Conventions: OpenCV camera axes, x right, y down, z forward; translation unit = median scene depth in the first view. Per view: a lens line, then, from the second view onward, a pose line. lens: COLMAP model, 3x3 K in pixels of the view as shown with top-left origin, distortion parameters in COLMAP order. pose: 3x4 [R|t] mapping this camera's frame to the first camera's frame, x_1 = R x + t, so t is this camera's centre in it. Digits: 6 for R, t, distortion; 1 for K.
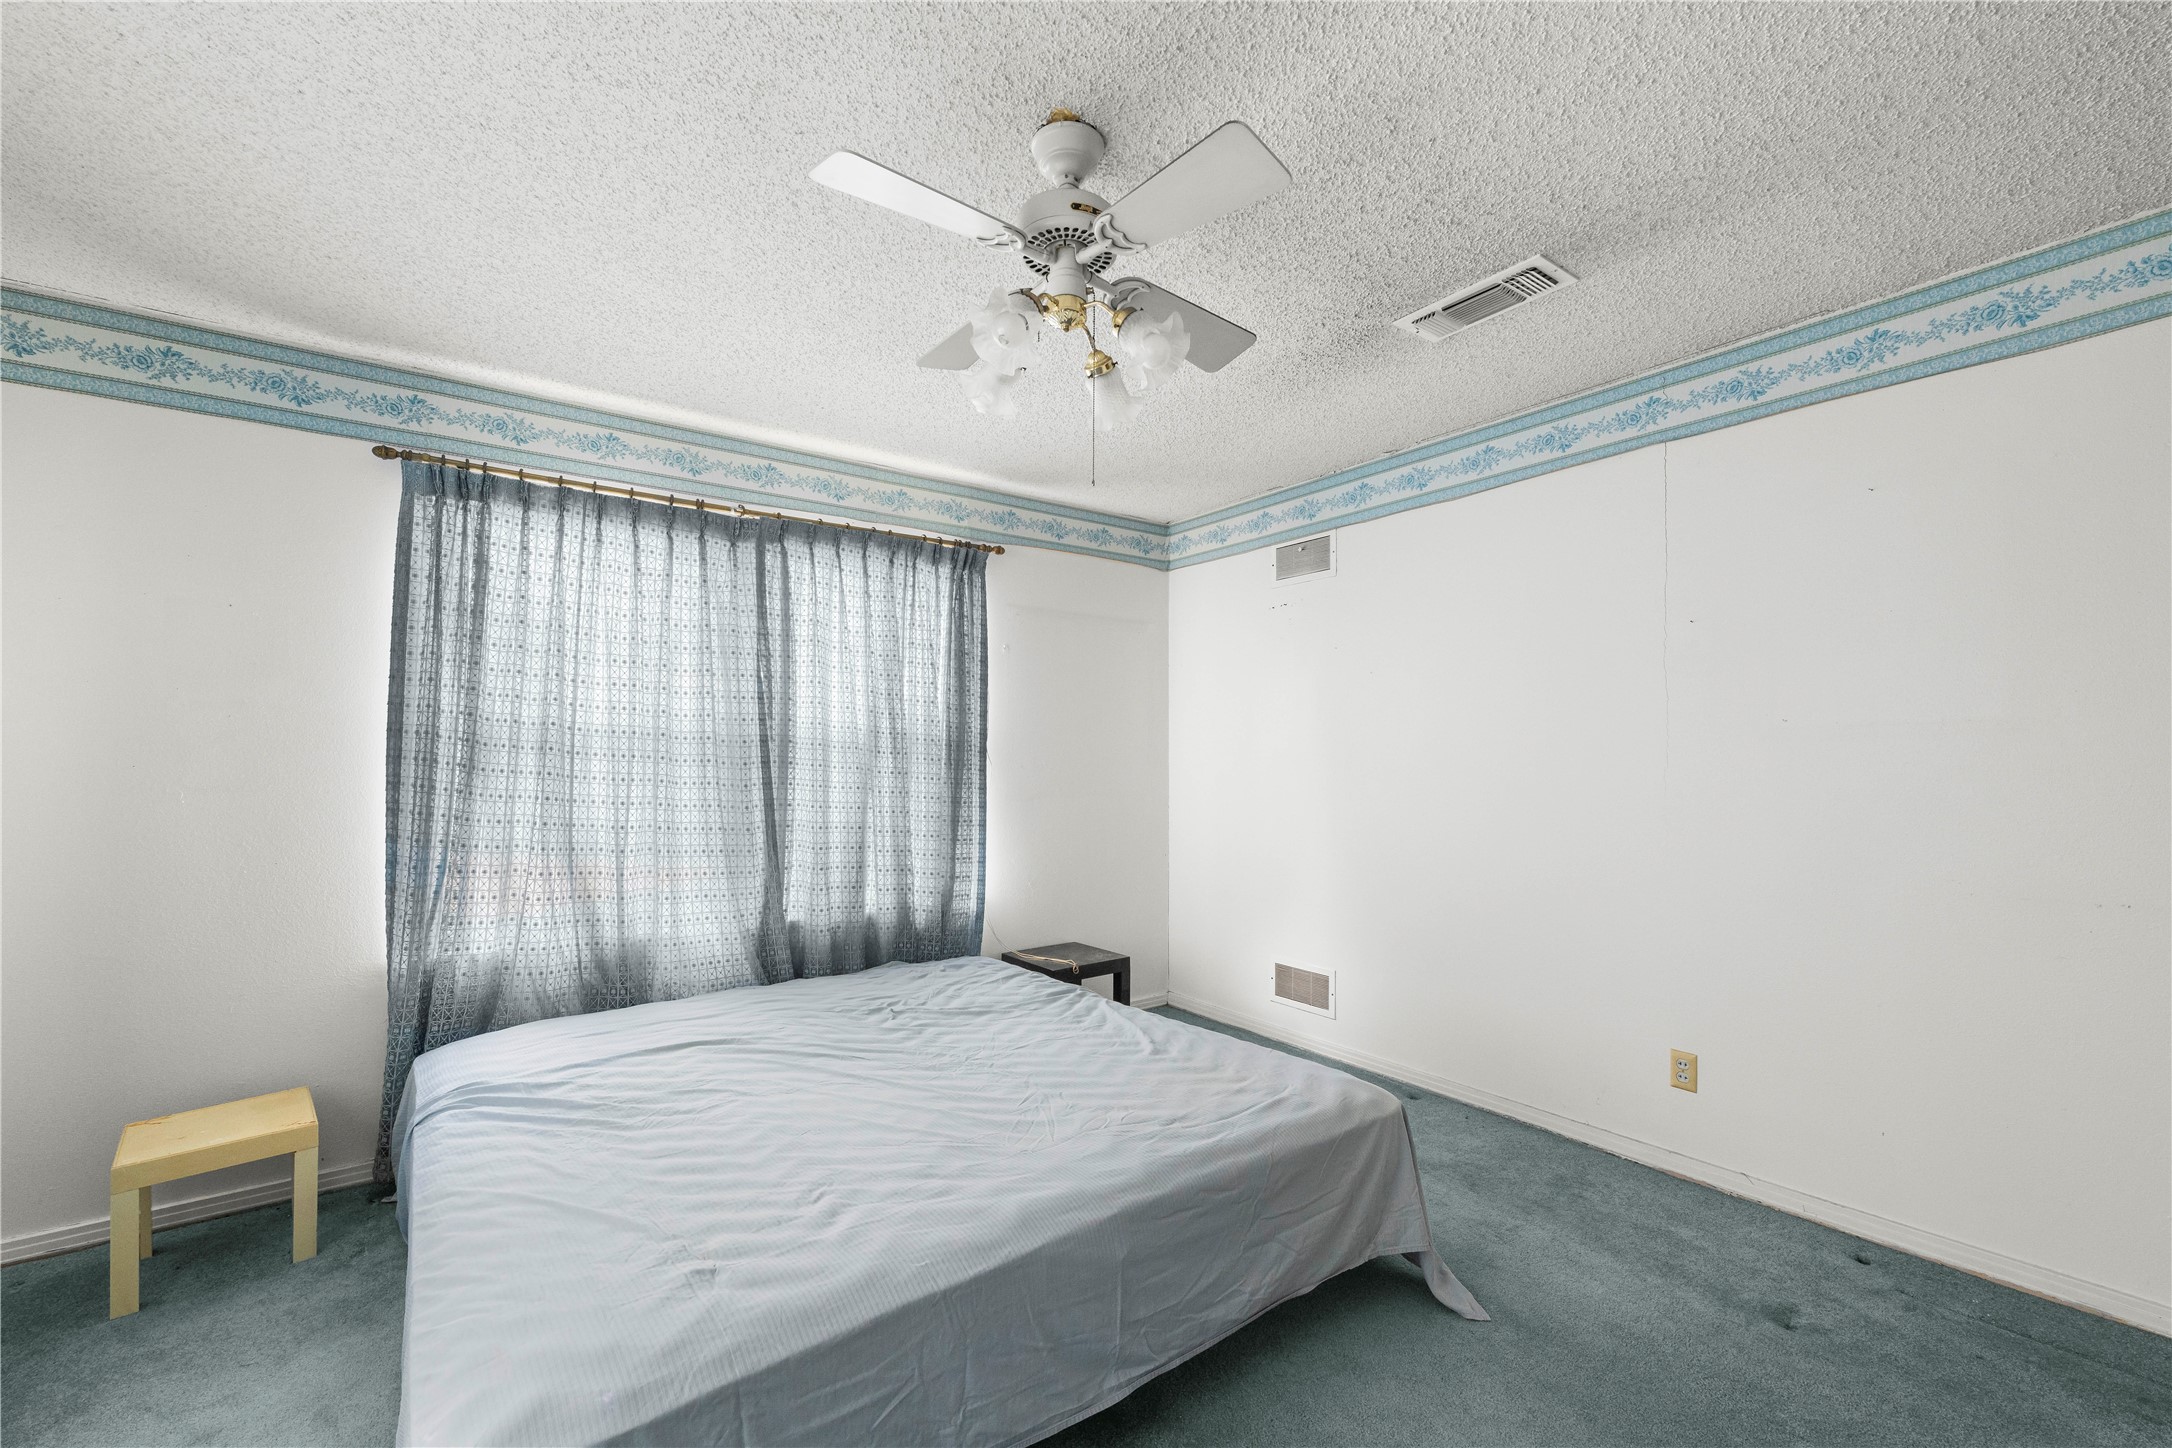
lens RADIAL K [[865.7, 0, 1091.3], [0, 865.7, 735.1], [0, 0, 1]] dist [-0.001431, -0.000166]
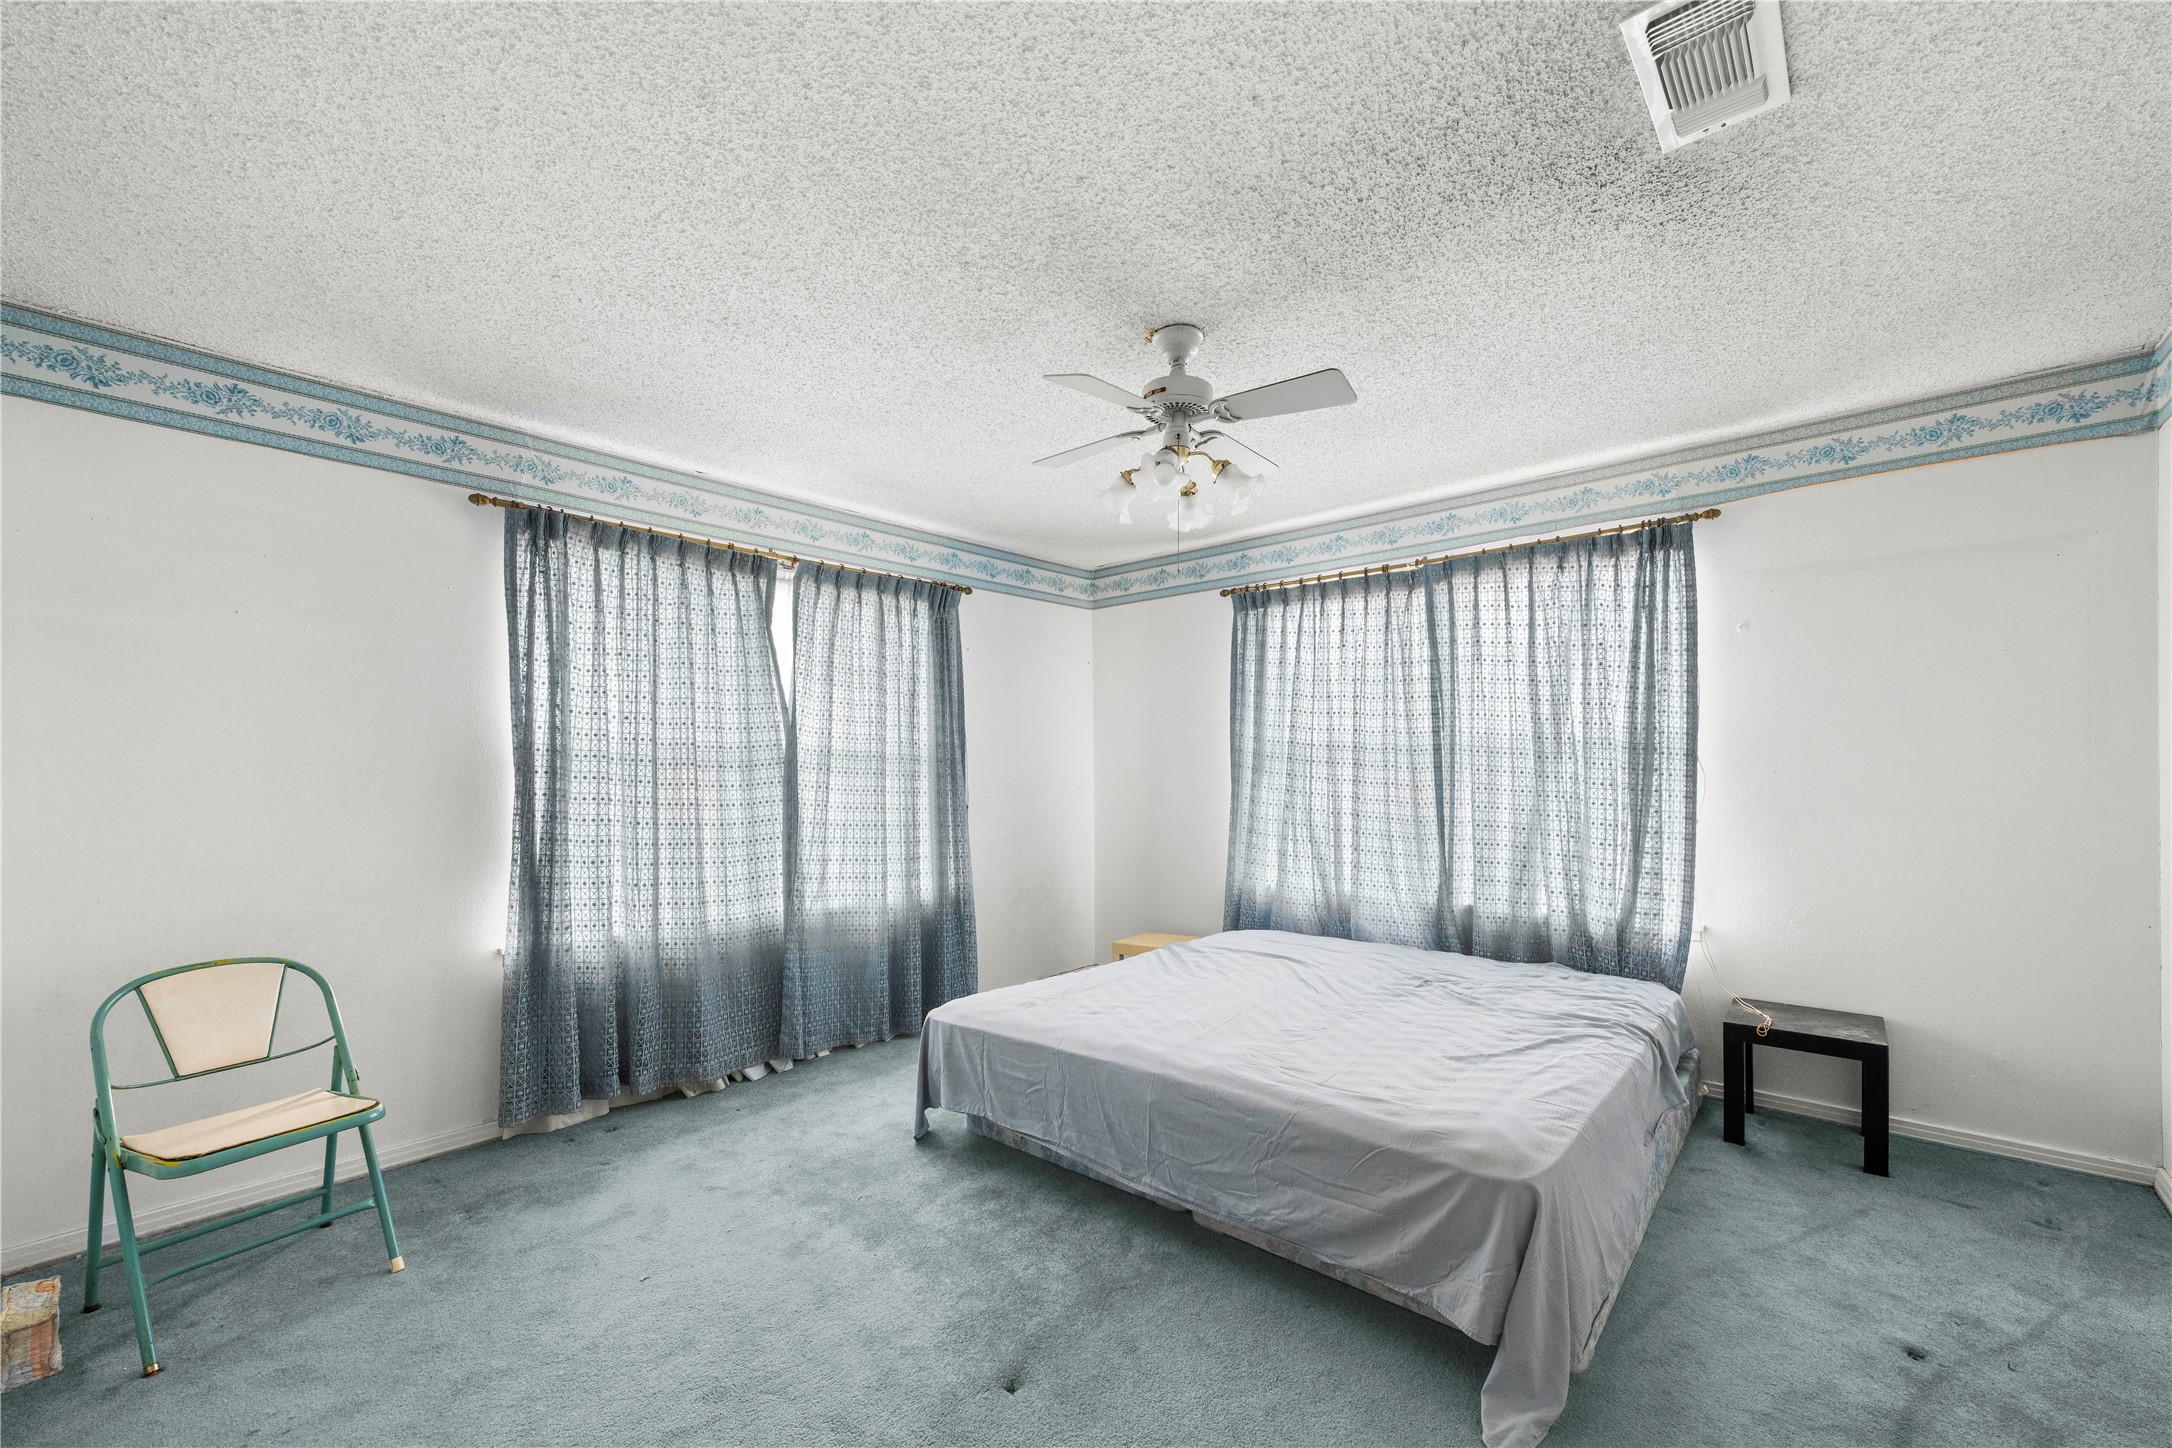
lens RADIAL K [[865.7, 0, 1120.5], [0, 865.7, 762.8], [0, 0, 1]] dist [-0.001431, -0.000166]
pose [[0.235805, -0.006640, -0.971778, 0.696862], [0.029823, 0.999555, 0.000407, 0.011704], [0.971343, -0.029077, 0.235898, 0.294572]]
